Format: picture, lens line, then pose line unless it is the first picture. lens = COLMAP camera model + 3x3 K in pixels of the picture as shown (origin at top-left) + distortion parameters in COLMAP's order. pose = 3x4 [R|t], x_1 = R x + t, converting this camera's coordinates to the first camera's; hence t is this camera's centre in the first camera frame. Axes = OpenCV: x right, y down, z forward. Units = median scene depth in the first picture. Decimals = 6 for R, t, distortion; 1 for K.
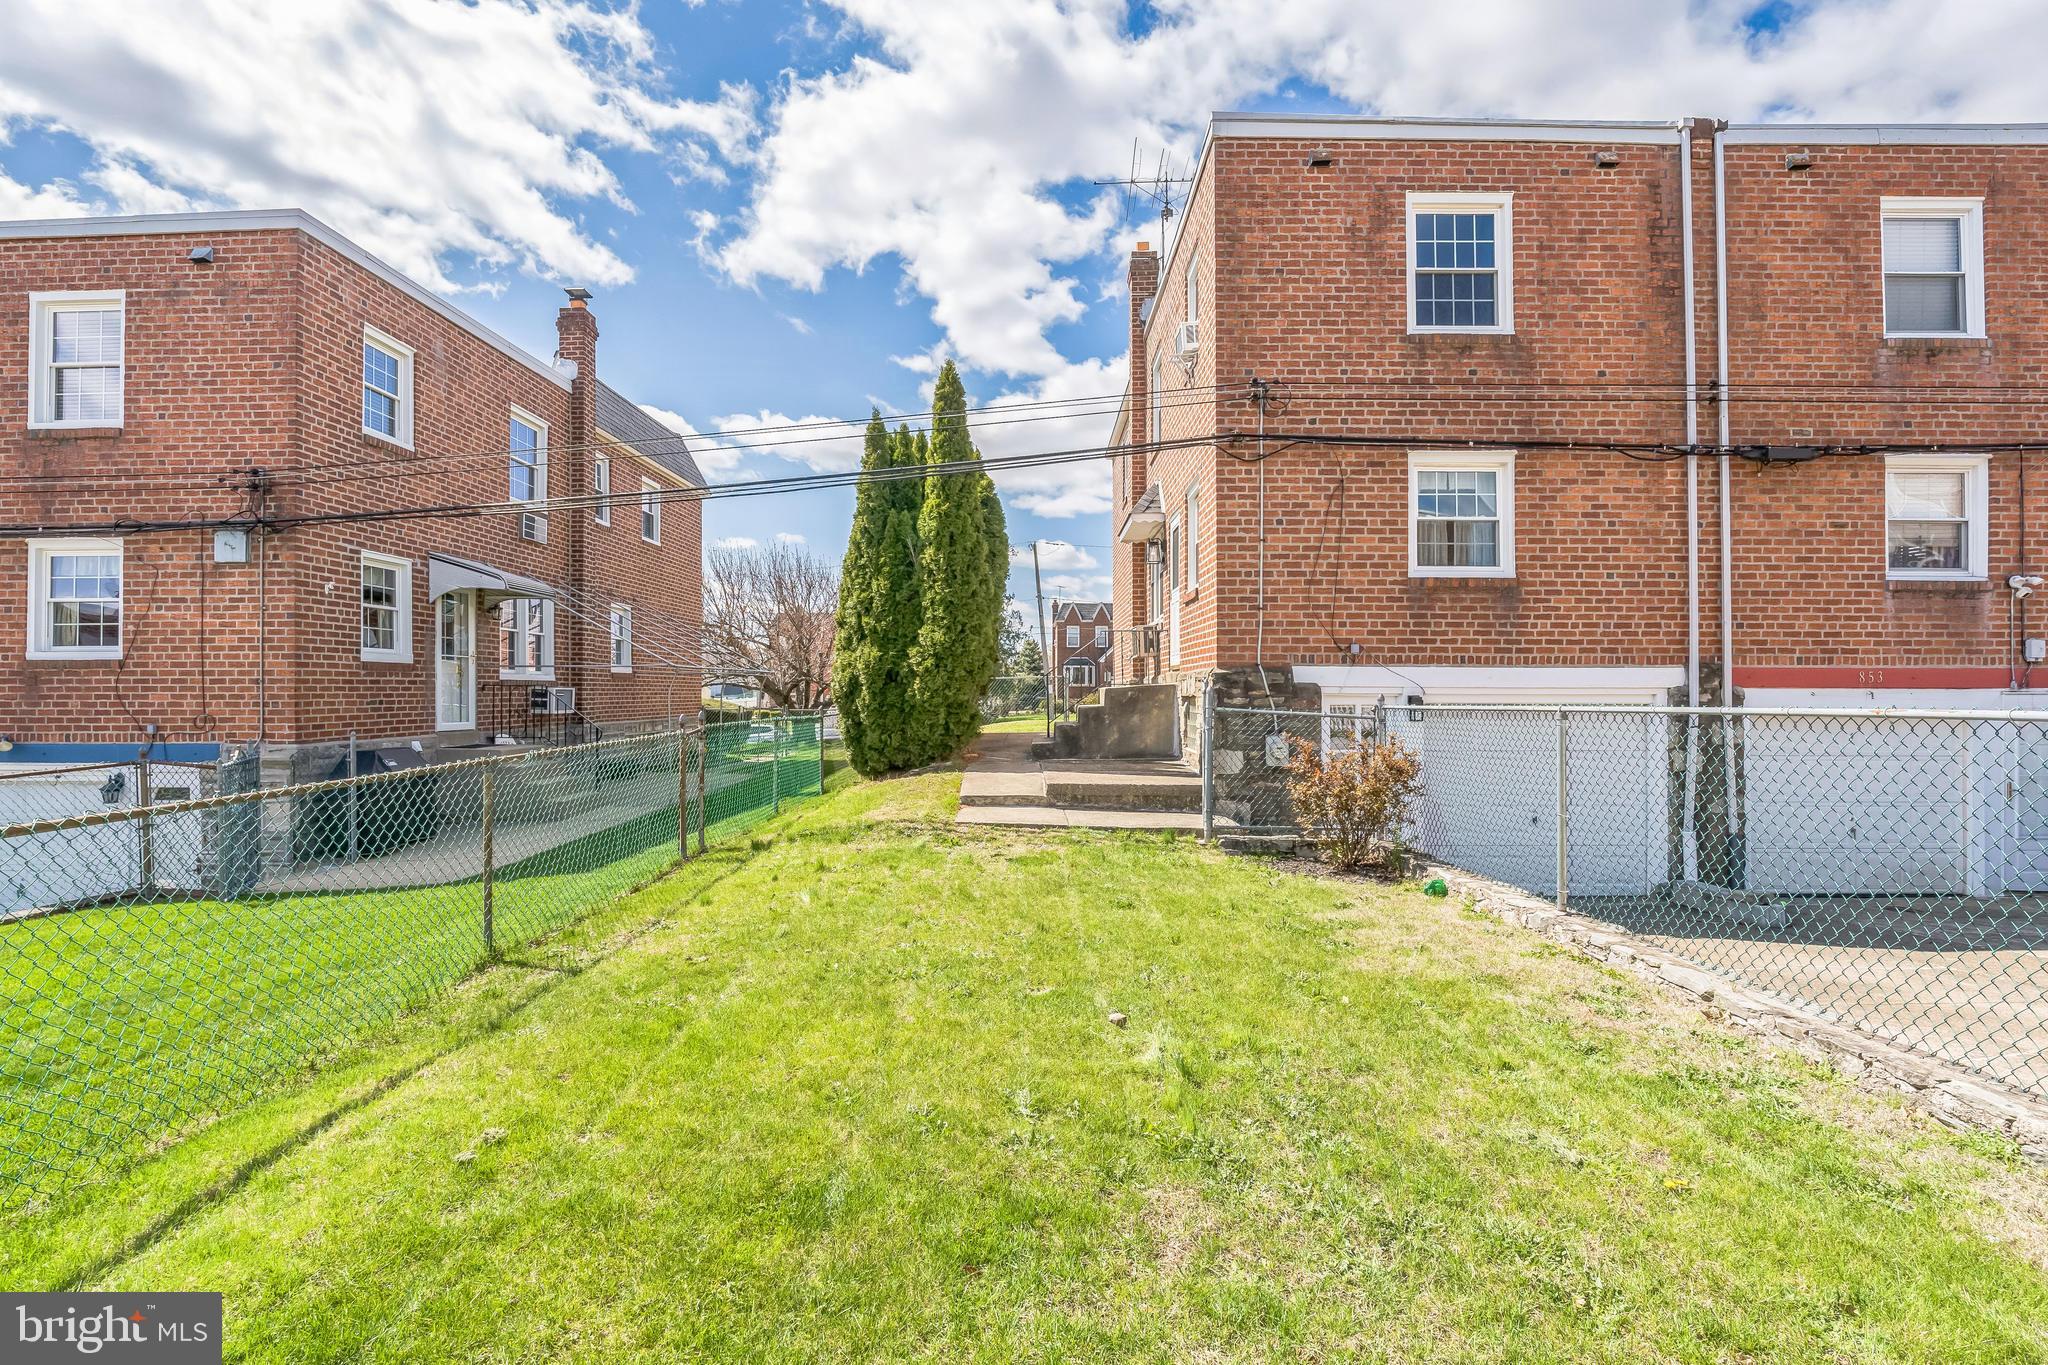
lens RADIAL K [[920.4, 0, 1017.5], [0, 920.4, 680.3], [0, 0, 1]] dist [-0.017919, 0.000578]
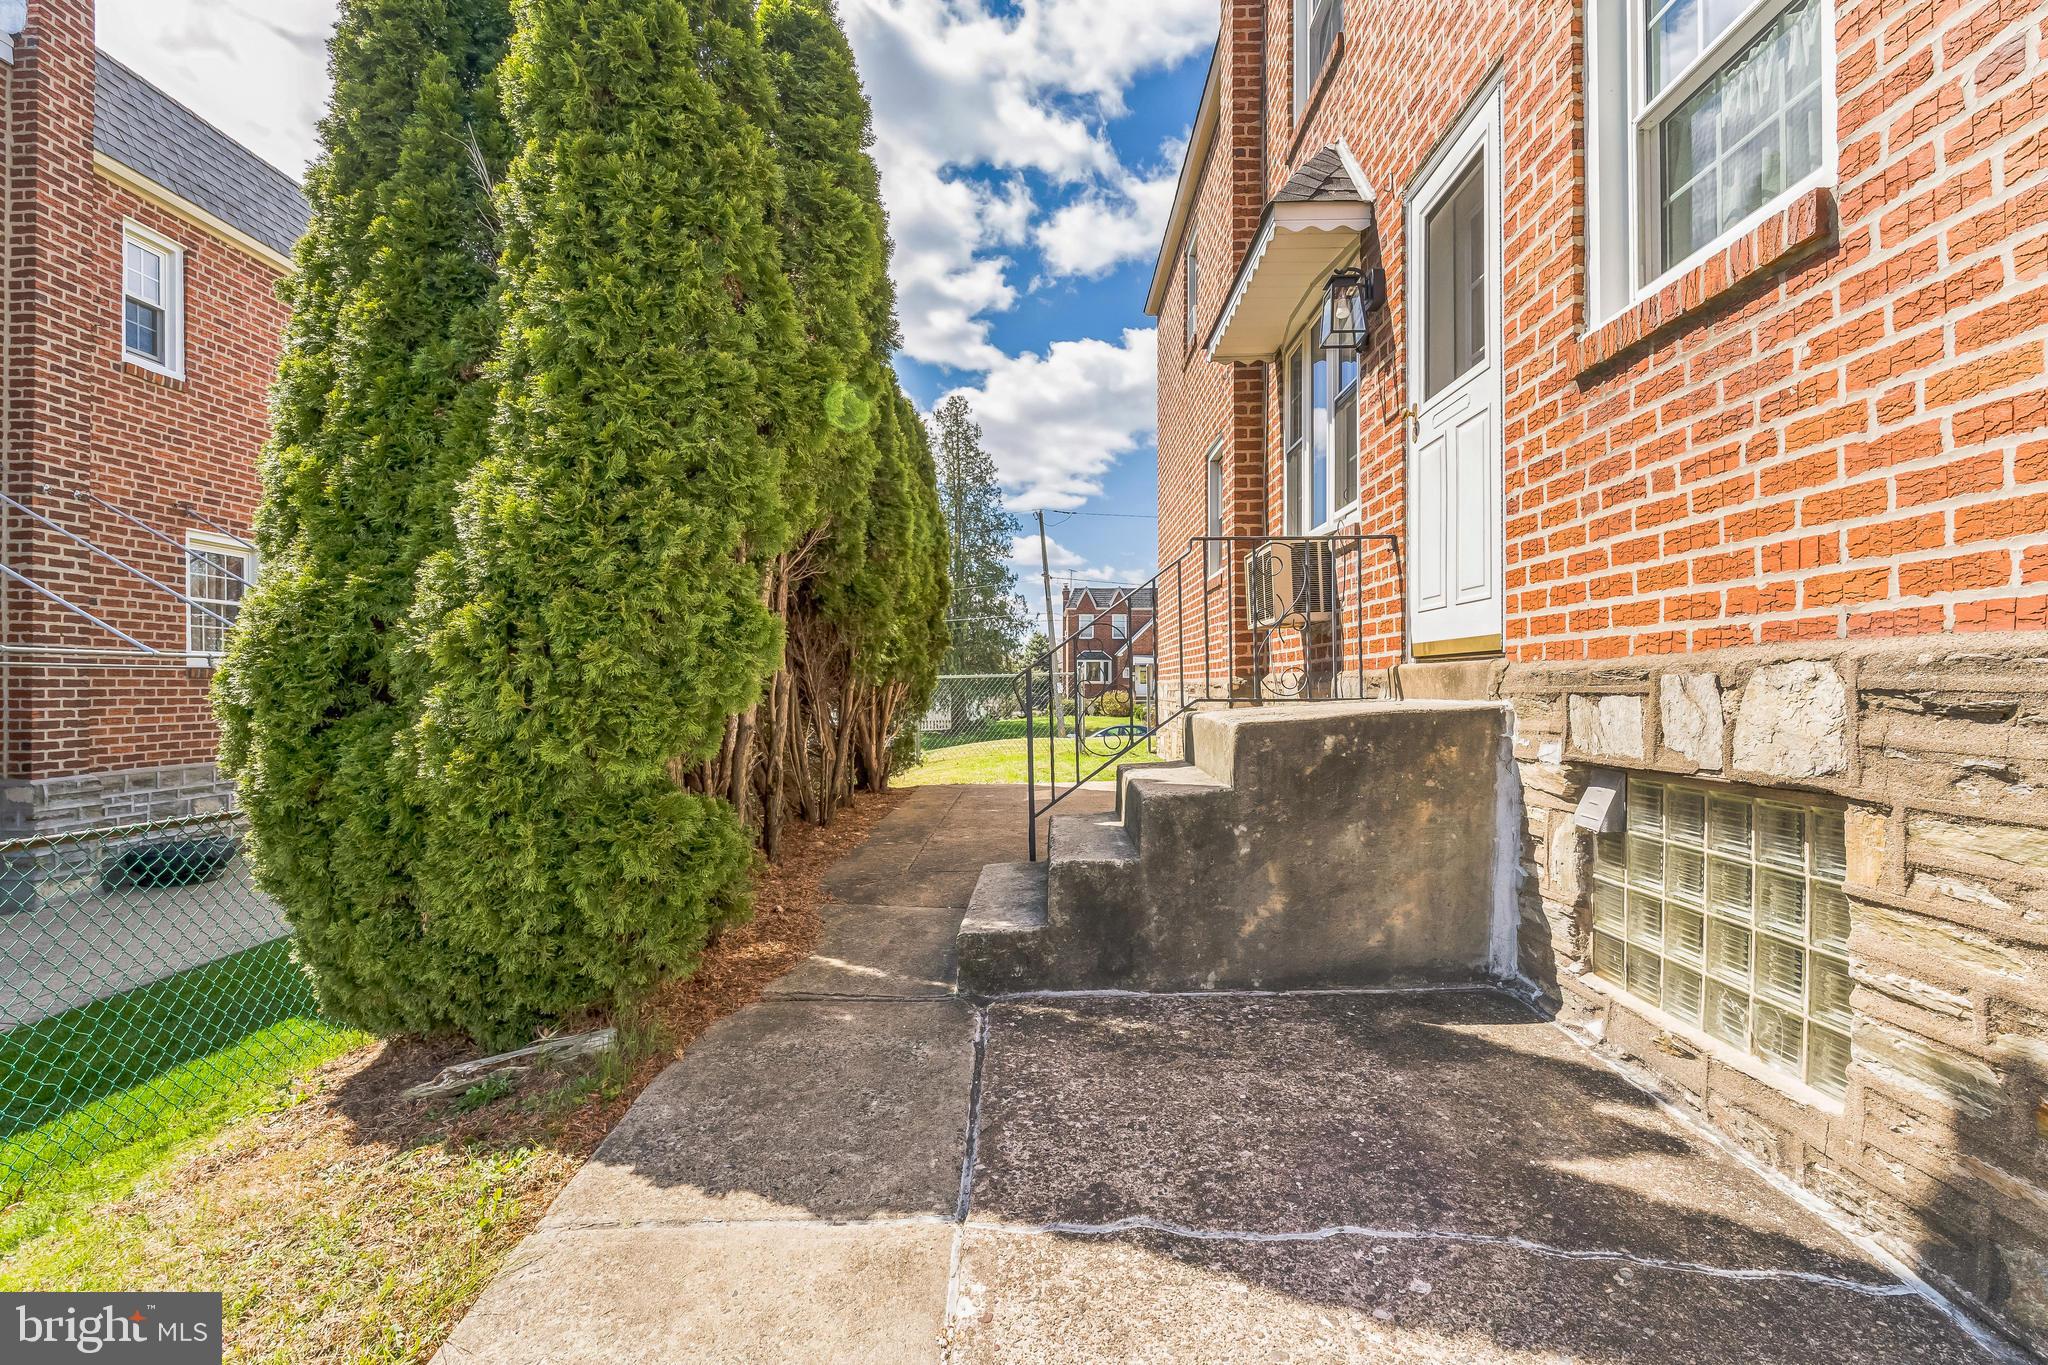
lens RADIAL K [[920.4, 0, 1026.7], [0, 920.4, 700.5], [0, 0, 1]] dist [-0.017919, 0.000578]
pose [[0.999995, -0.001068, -0.002928, 0.044665], [0.001146, 0.999648, 0.026508, -0.005869], [0.002899, -0.026511, 0.999644, 0.910907]]
